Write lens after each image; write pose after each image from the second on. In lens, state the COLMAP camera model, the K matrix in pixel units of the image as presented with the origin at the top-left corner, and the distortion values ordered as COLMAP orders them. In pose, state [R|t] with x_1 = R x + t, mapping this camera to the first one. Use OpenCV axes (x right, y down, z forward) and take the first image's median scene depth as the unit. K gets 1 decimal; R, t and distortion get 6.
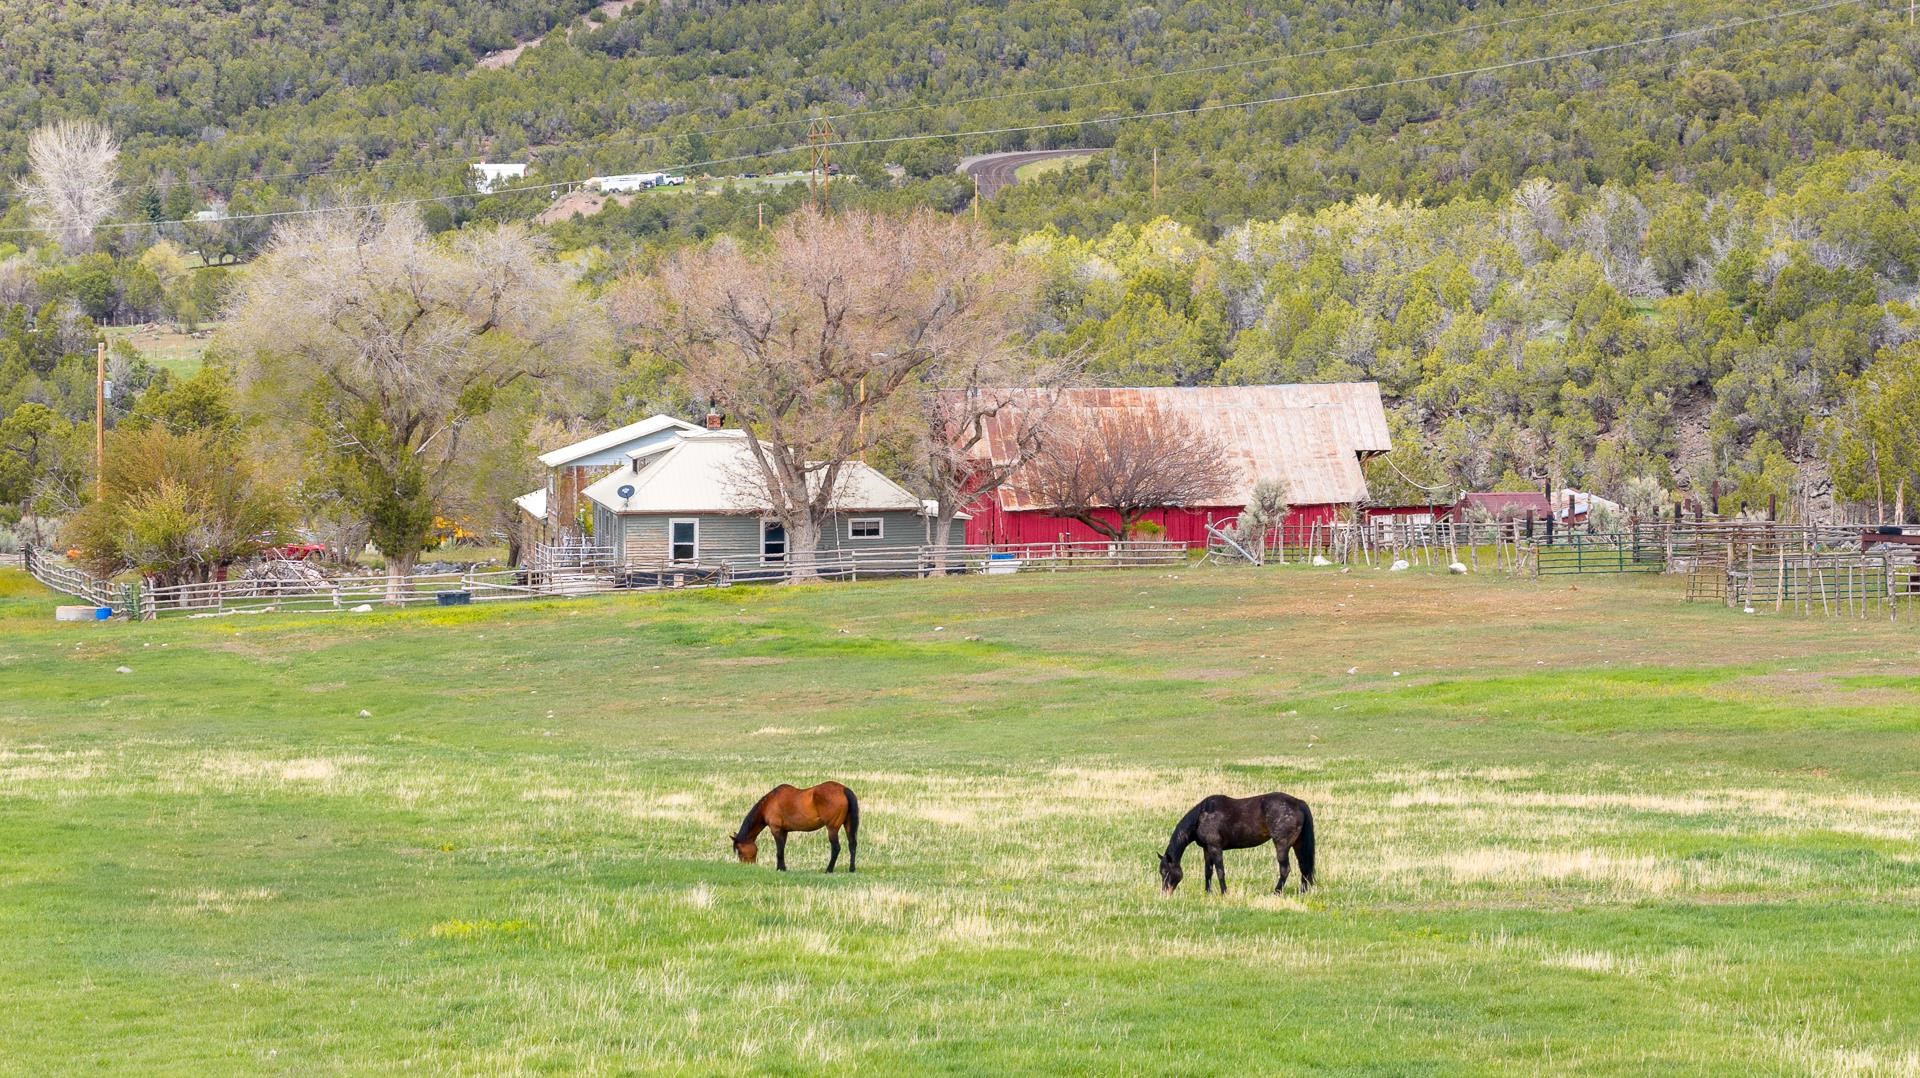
lens RADIAL K [[9237.8, 0, 961.0], [0, 9237.8, 538.9], [0, 0, 1]] dist [0.421023, 0.000000]
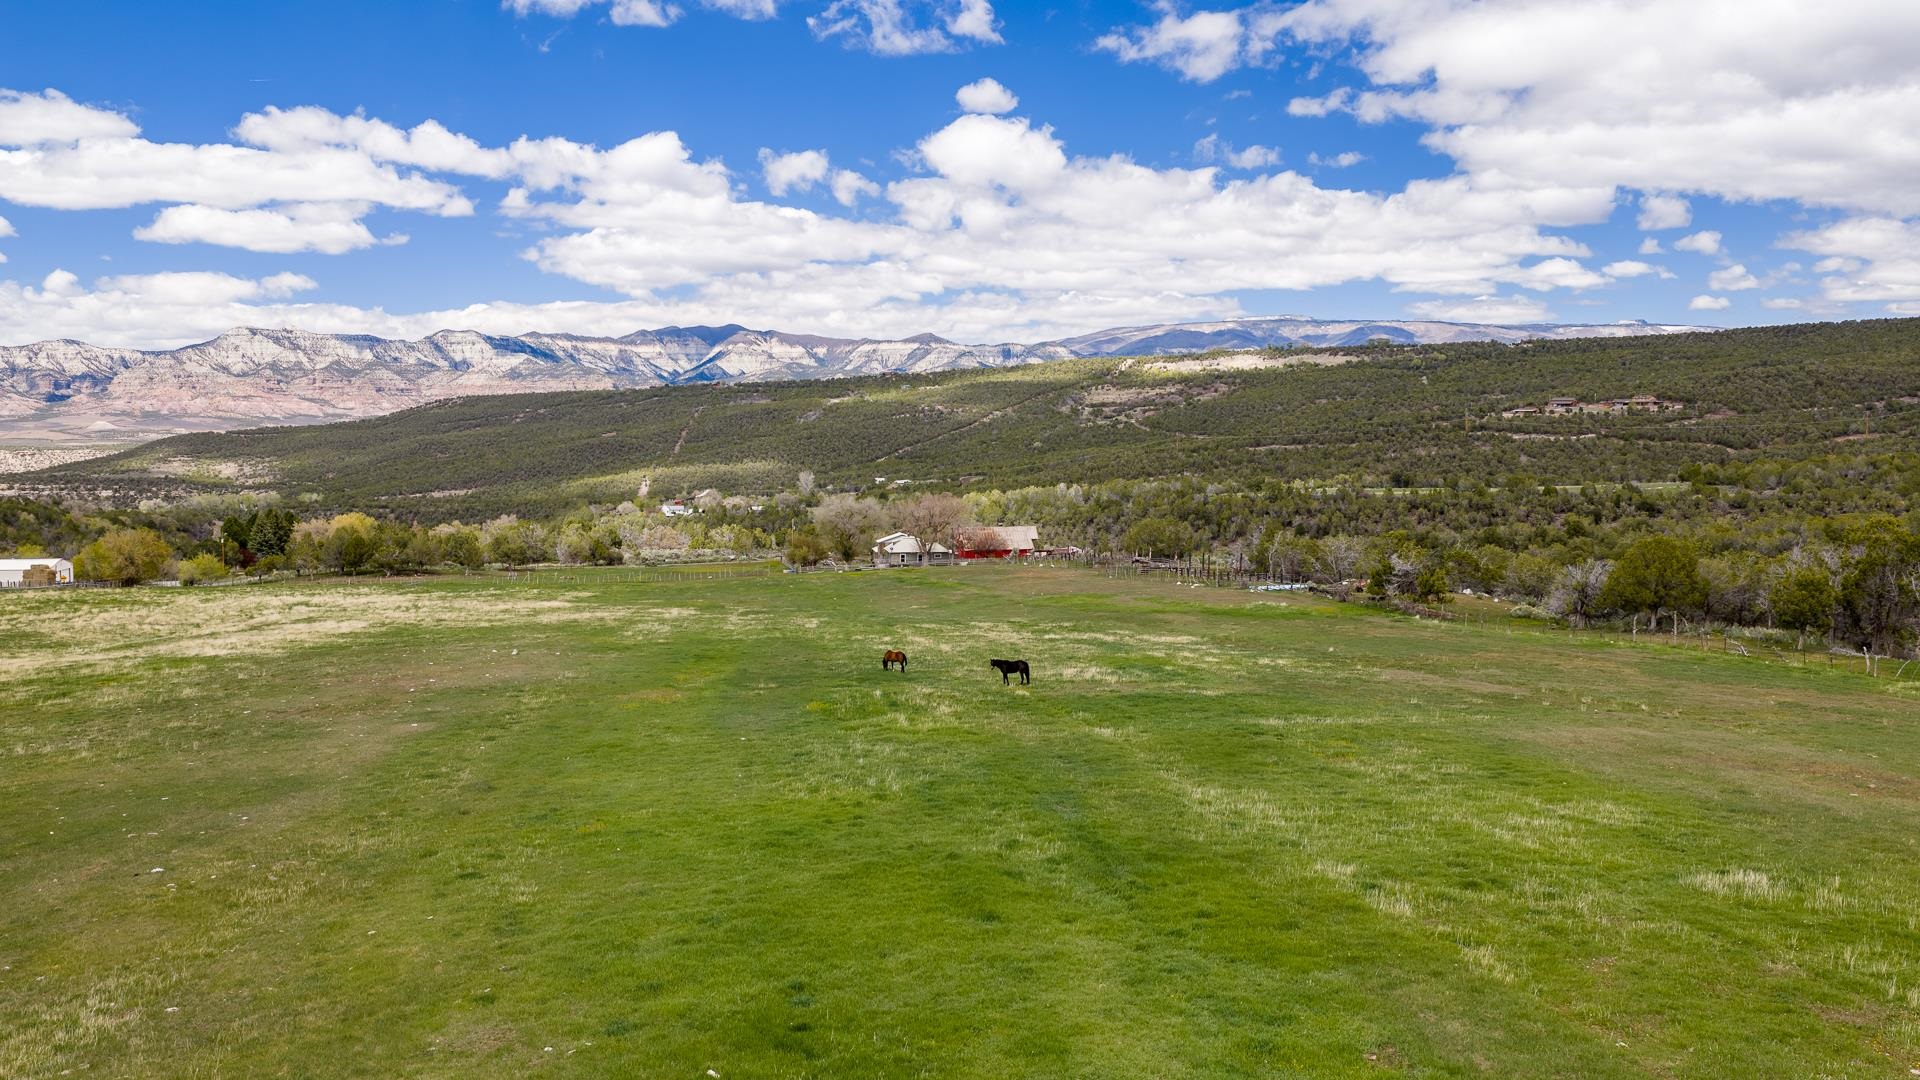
lens RADIAL K [[1569.6, 0, 955.2], [0, 1569.6, 539.2], [0, 0, 1]] dist [0.032159, -0.044881]
pose [[0.999987, 0.003423, -0.003815, 0.002708], [-0.003425, 0.999994, -0.000691, -0.009557], [0.003813, 0.000704, 0.999992, 0.113183]]
